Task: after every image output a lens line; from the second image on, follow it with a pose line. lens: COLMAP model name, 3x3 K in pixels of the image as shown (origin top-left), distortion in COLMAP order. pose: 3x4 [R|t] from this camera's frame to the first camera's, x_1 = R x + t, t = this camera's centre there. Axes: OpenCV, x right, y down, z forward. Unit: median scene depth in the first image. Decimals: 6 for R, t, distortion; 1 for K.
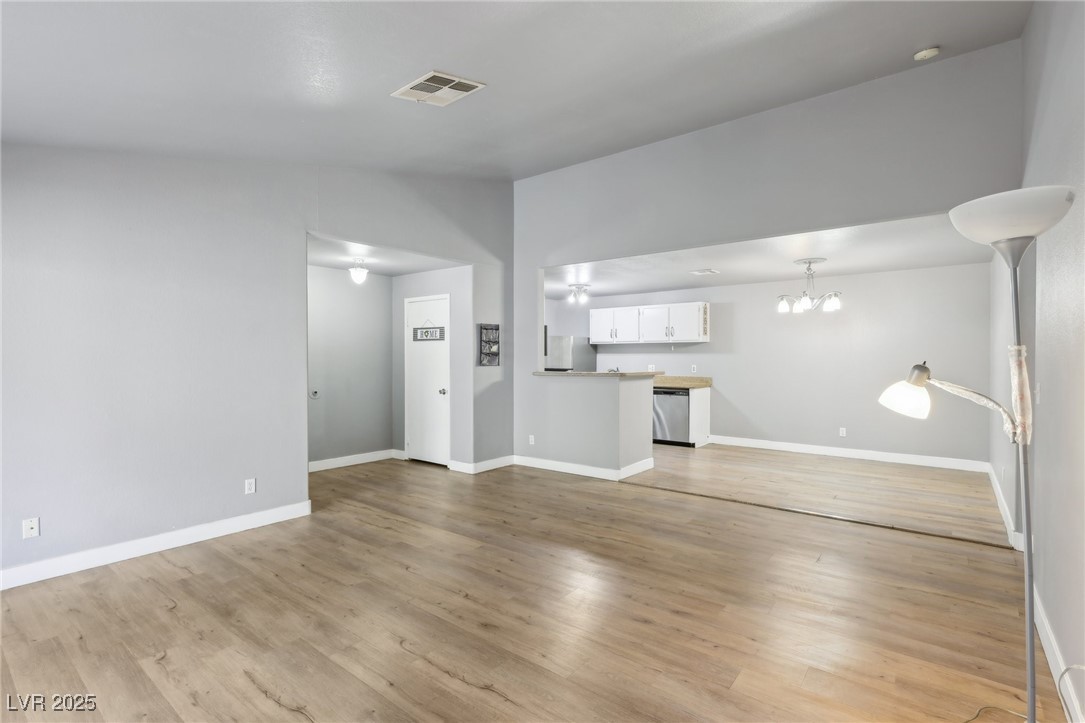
lens RADIAL K [[515.6, 0, 539.5], [0, 515.6, 353.5], [0, 0, 1]] dist [-0.001330, 0.002192]
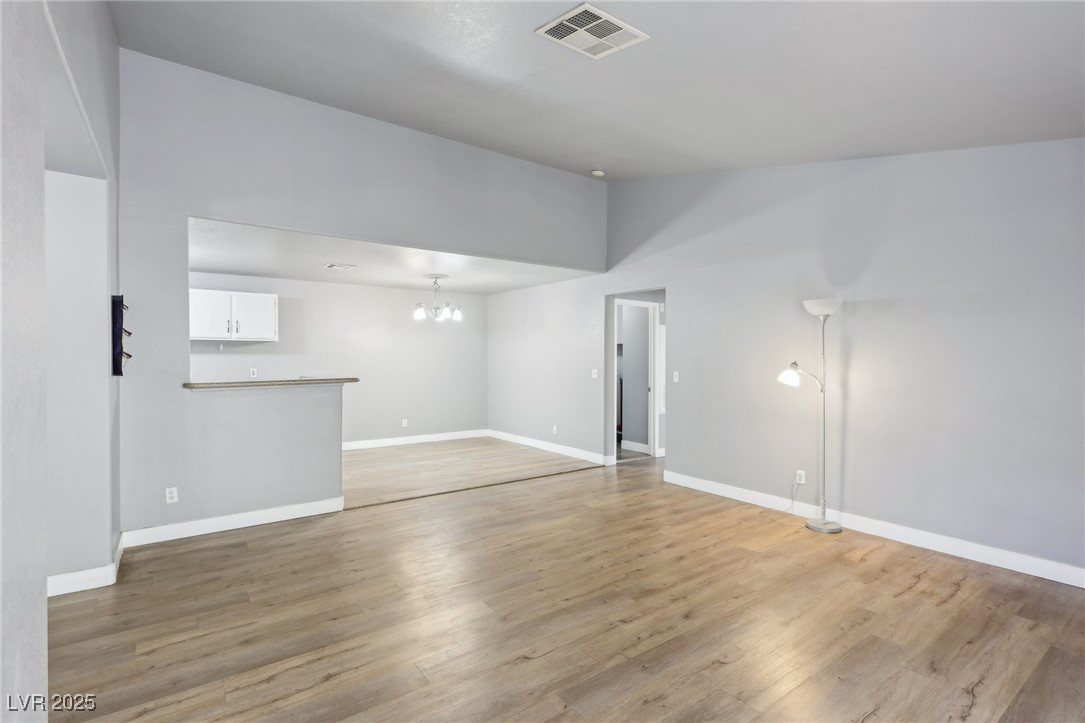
lens RADIAL K [[515.6, 0, 546.3], [0, 515.6, 358.3], [0, 0, 1]] dist [-0.001330, 0.002192]
pose [[0.256751, 0.001378, 0.966476, -0.416310], [-0.007248, 0.999974, 0.000500, 0.002472], [-0.966450, -0.007133, 0.256755, 0.355596]]
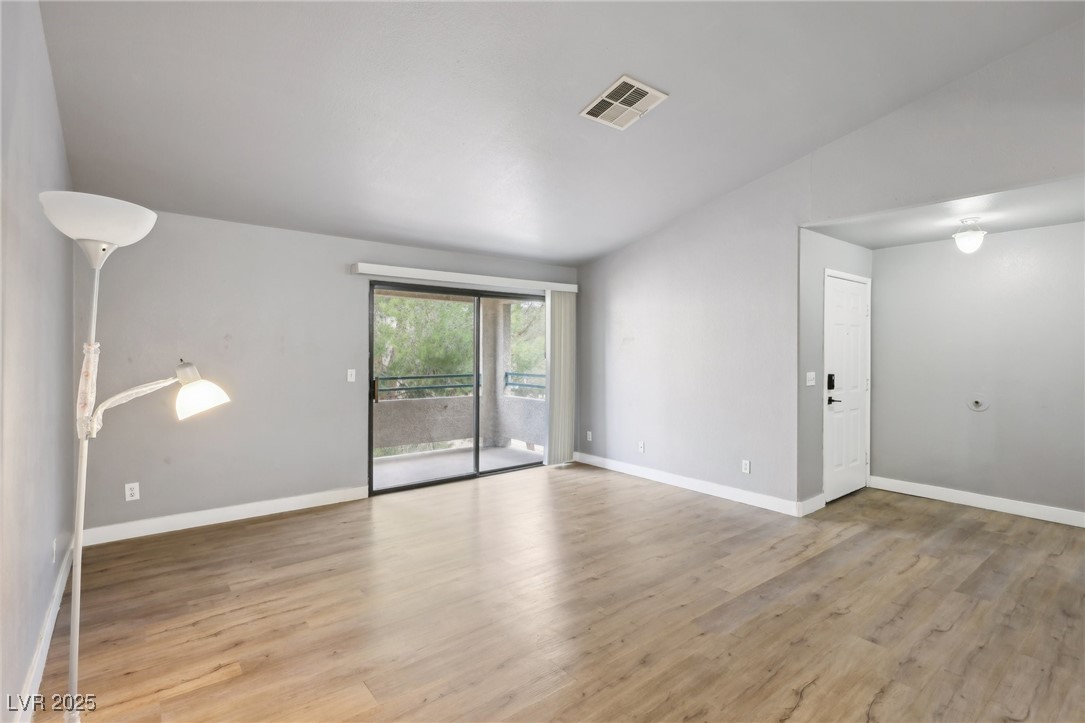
lens RADIAL K [[515.6, 0, 539.6], [0, 515.6, 352.3], [0, 0, 1]] dist [-0.001330, 0.002192]
pose [[-0.220419, 0.002525, -0.975402, 0.362597], [0.001127, 0.999997, 0.002334, 0.000260], [0.975405, -0.000585, -0.220421, 0.443397]]
